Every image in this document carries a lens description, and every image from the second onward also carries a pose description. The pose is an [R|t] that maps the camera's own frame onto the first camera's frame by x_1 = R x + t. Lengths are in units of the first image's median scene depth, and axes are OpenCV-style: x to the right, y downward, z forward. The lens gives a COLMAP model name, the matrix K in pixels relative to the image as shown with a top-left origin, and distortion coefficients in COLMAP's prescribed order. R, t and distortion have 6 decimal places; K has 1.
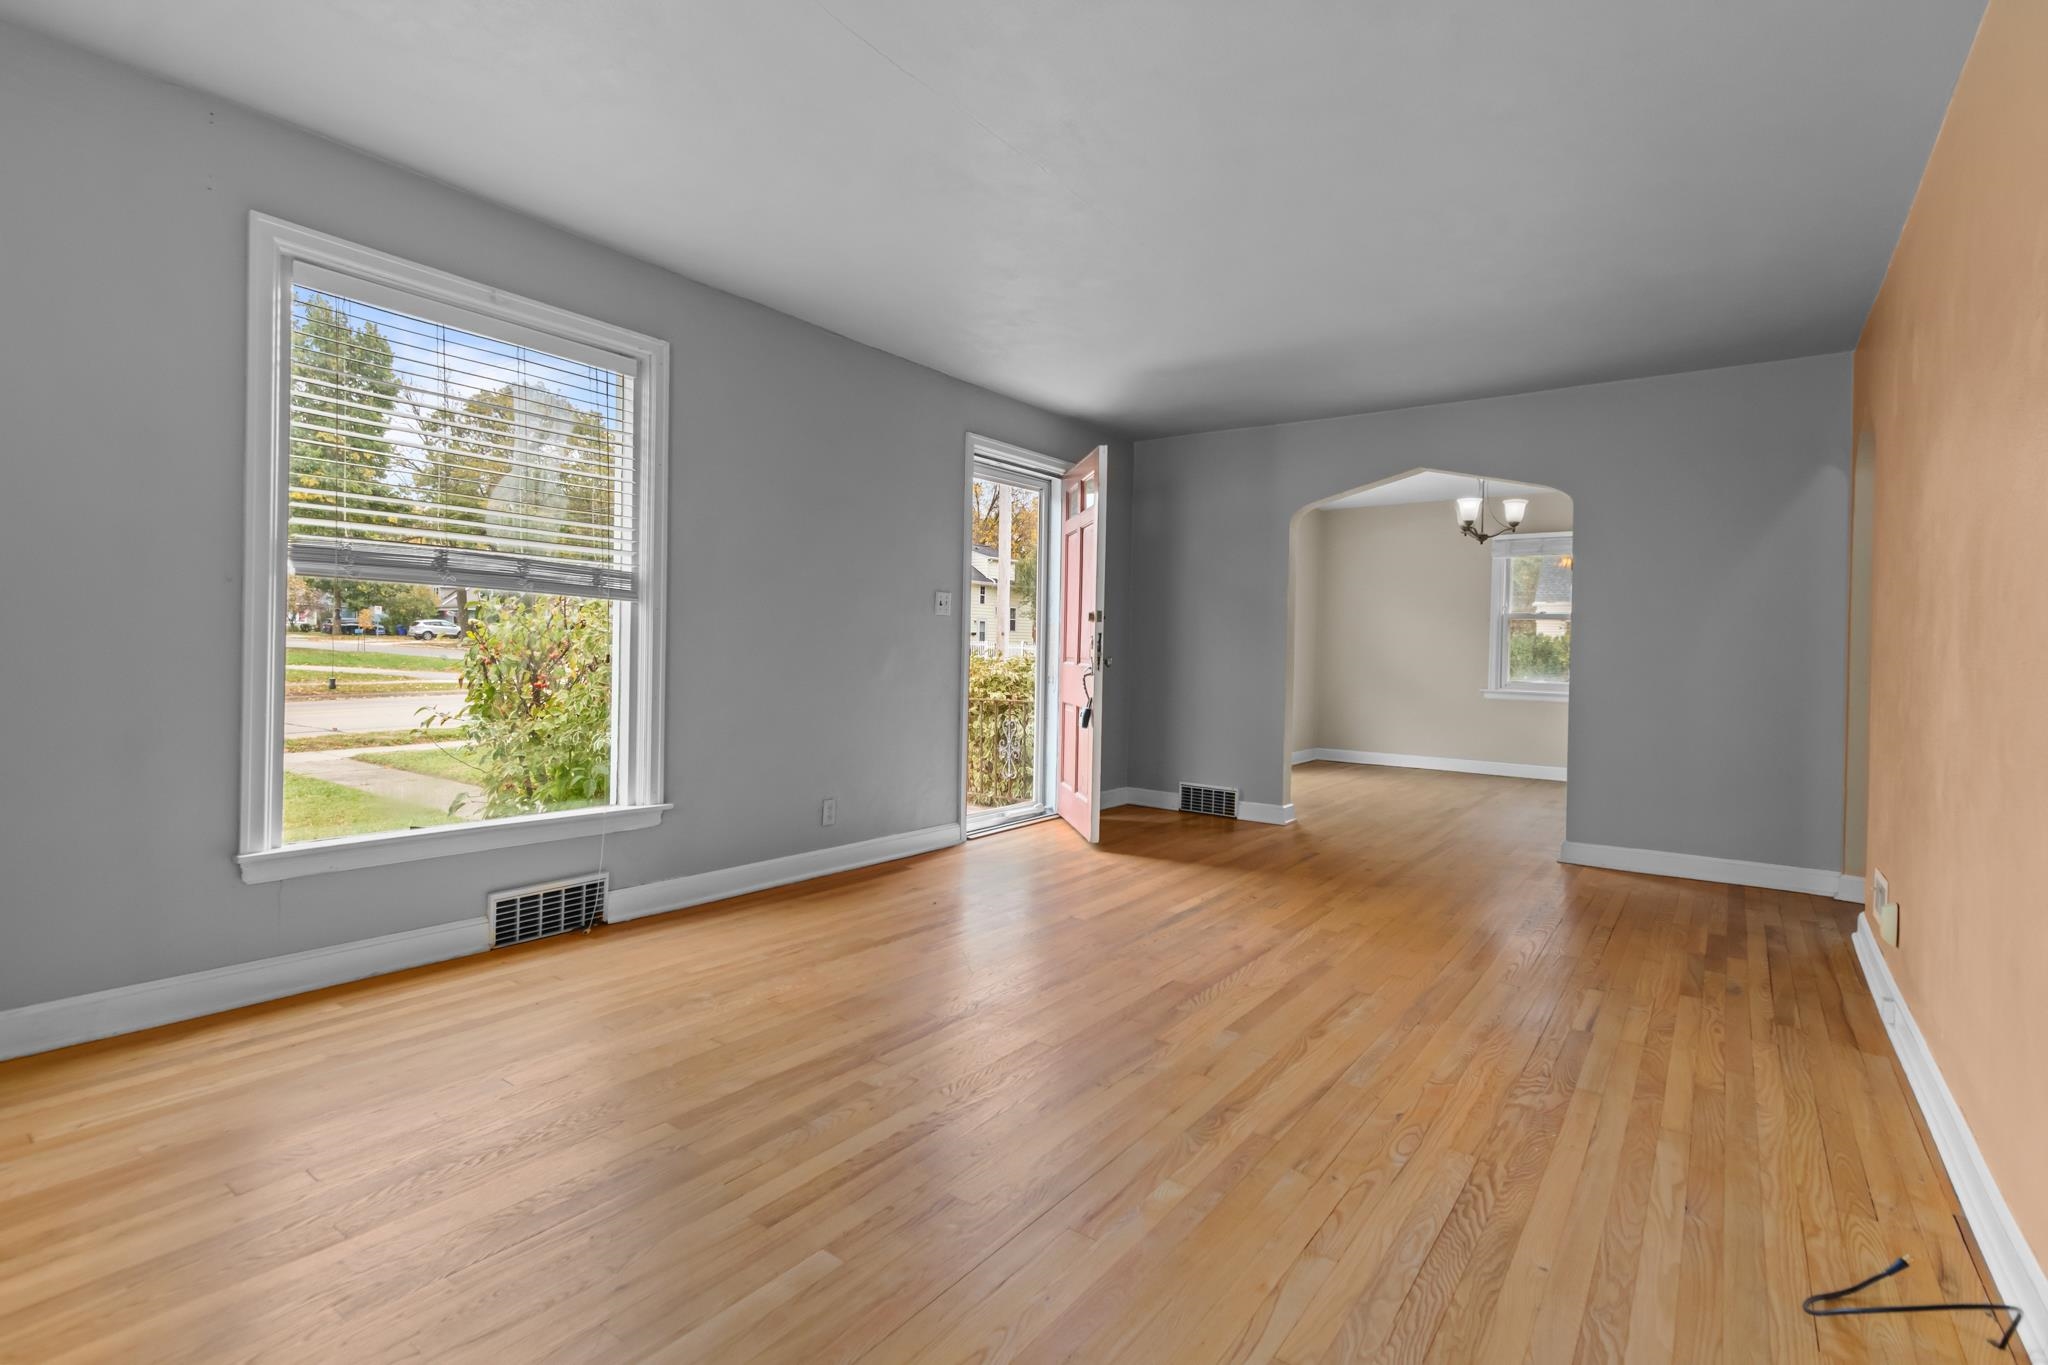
lens RADIAL K [[960.2, 0, 1021.2], [0, 960.2, 679.1], [0, 0, 1]] dist [0.008954, -0.000027]
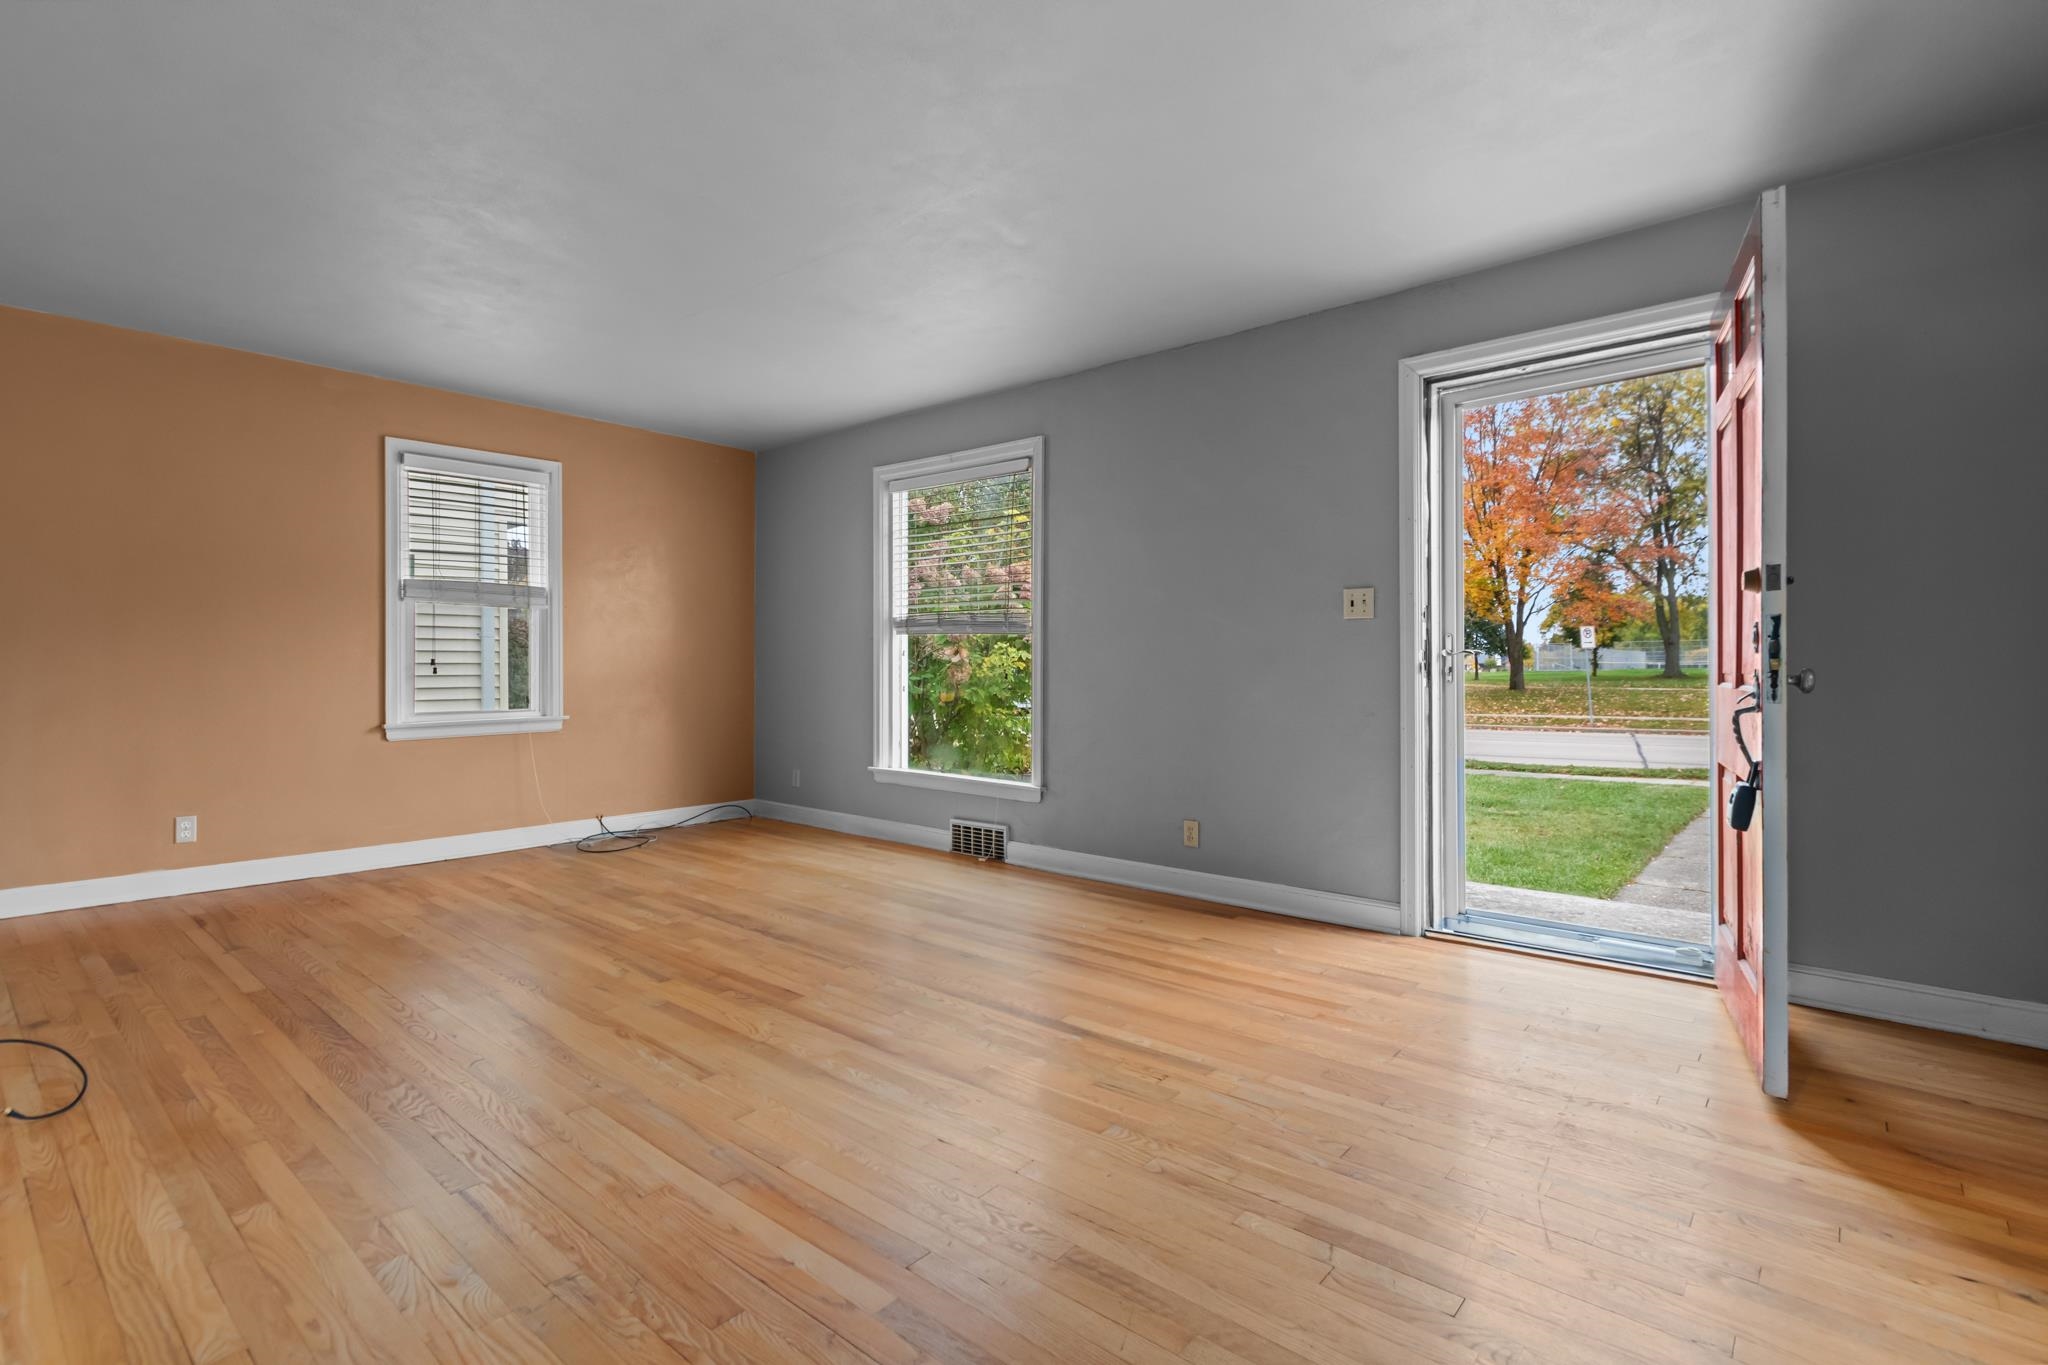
lens RADIAL K [[960.2, 0, 1027.2], [0, 960.2, 677.3], [0, 0, 1]] dist [0.008954, -0.000027]
pose [[-0.077718, -0.011840, -0.996905, 1.200452], [-0.025973, 0.999614, -0.009848, -0.005560], [0.996637, 0.025127, -0.077995, 1.392199]]
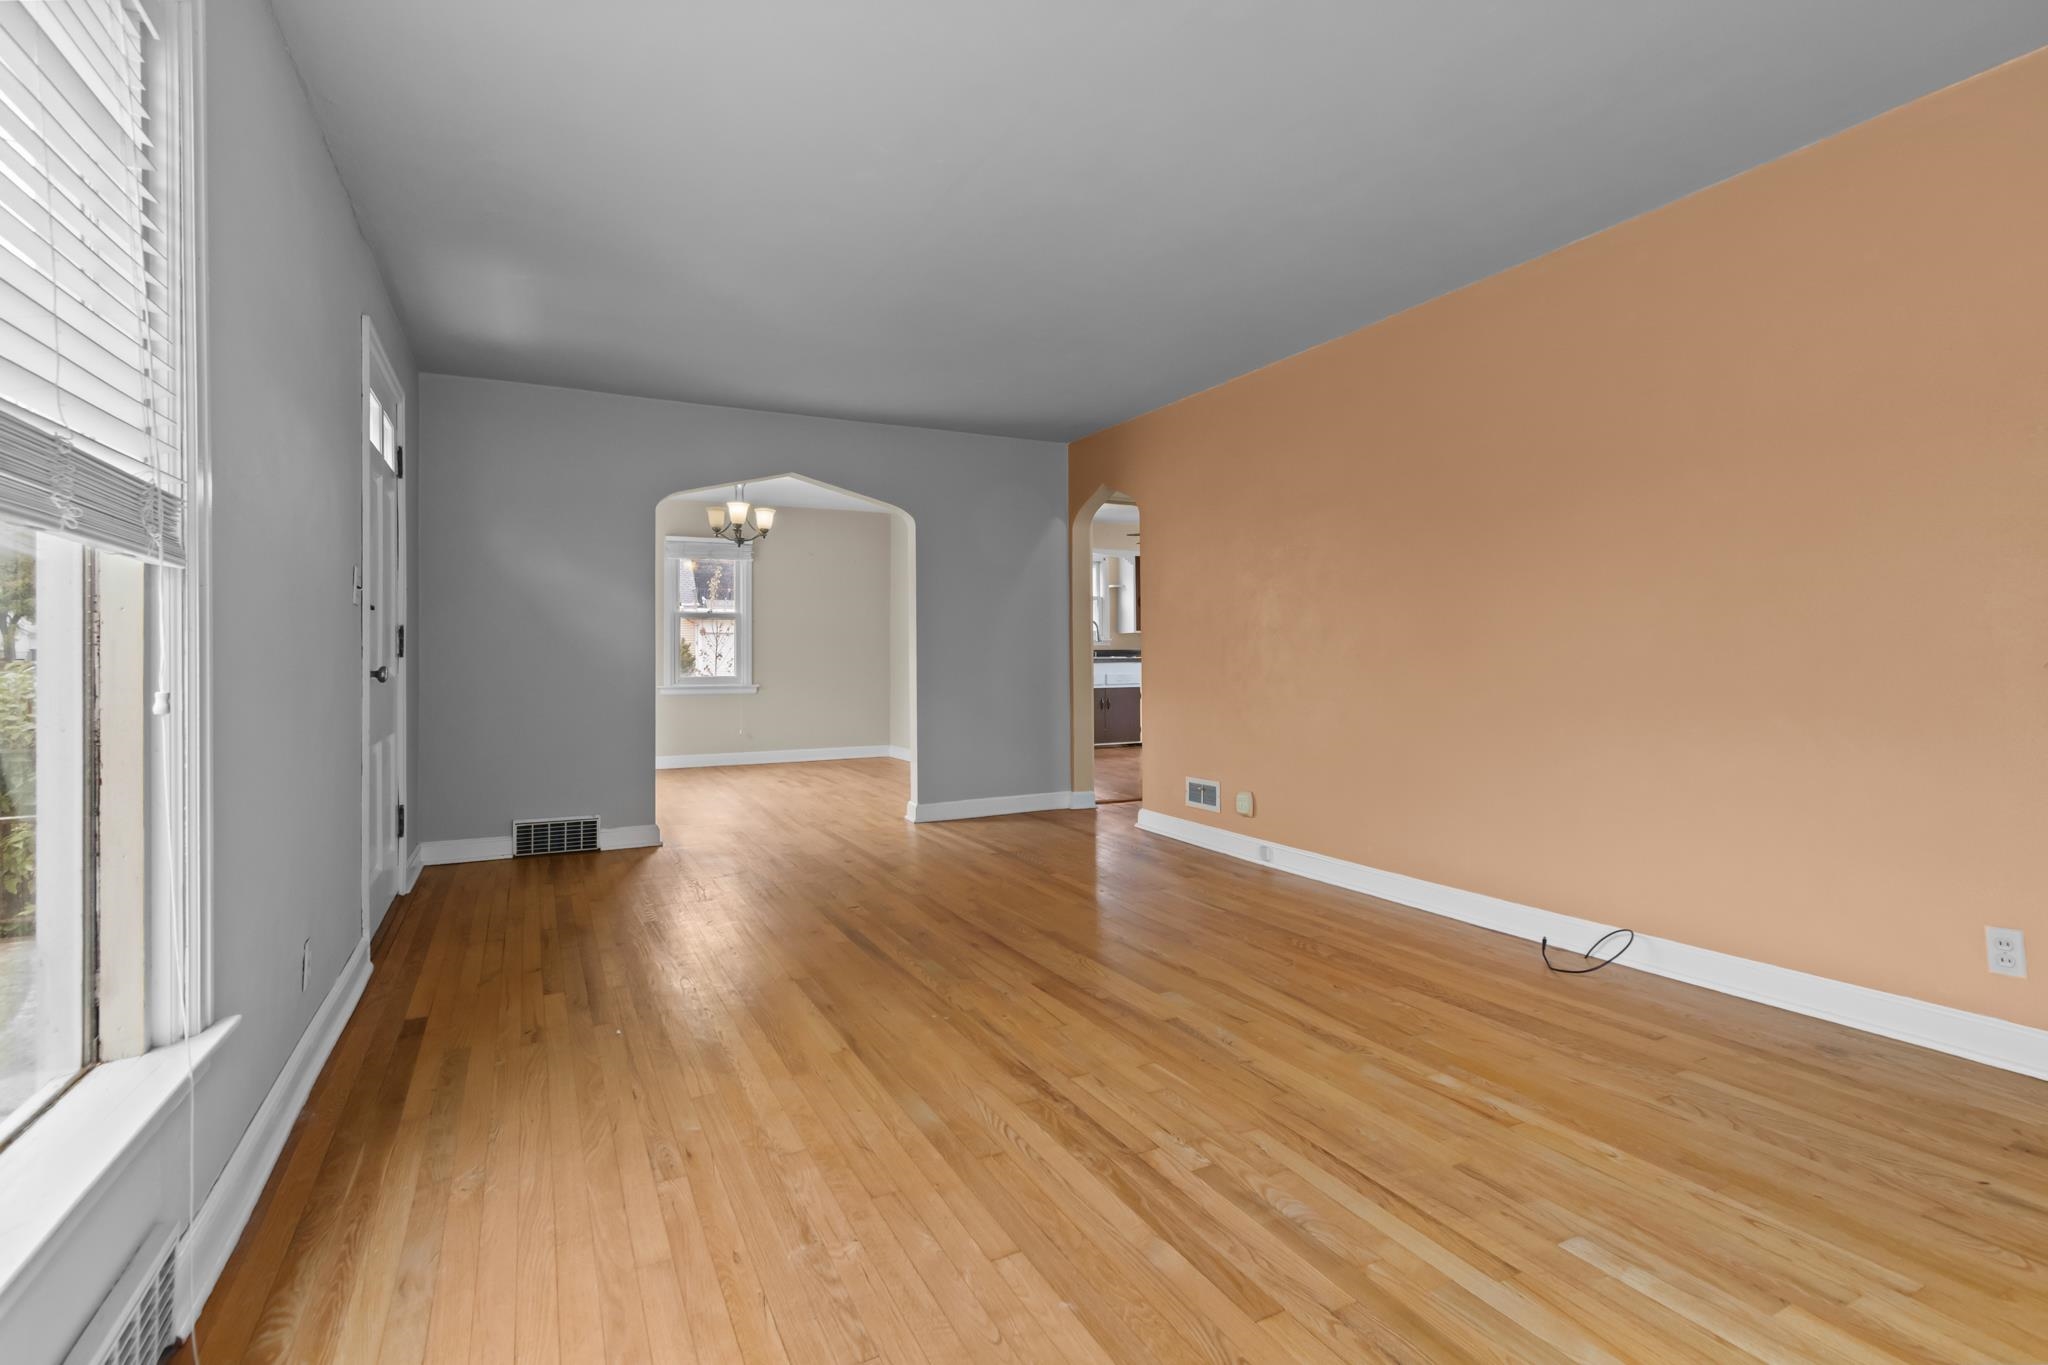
lens RADIAL K [[960.2, 0, 1028.2], [0, 960.2, 671.2], [0, 0, 1]] dist [0.008954, -0.000027]
pose [[0.440597, -0.038381, 0.896884, -0.775205], [0.042402, 0.998860, 0.021915, -0.032885], [-0.896703, 0.028375, 0.441723, 0.598431]]
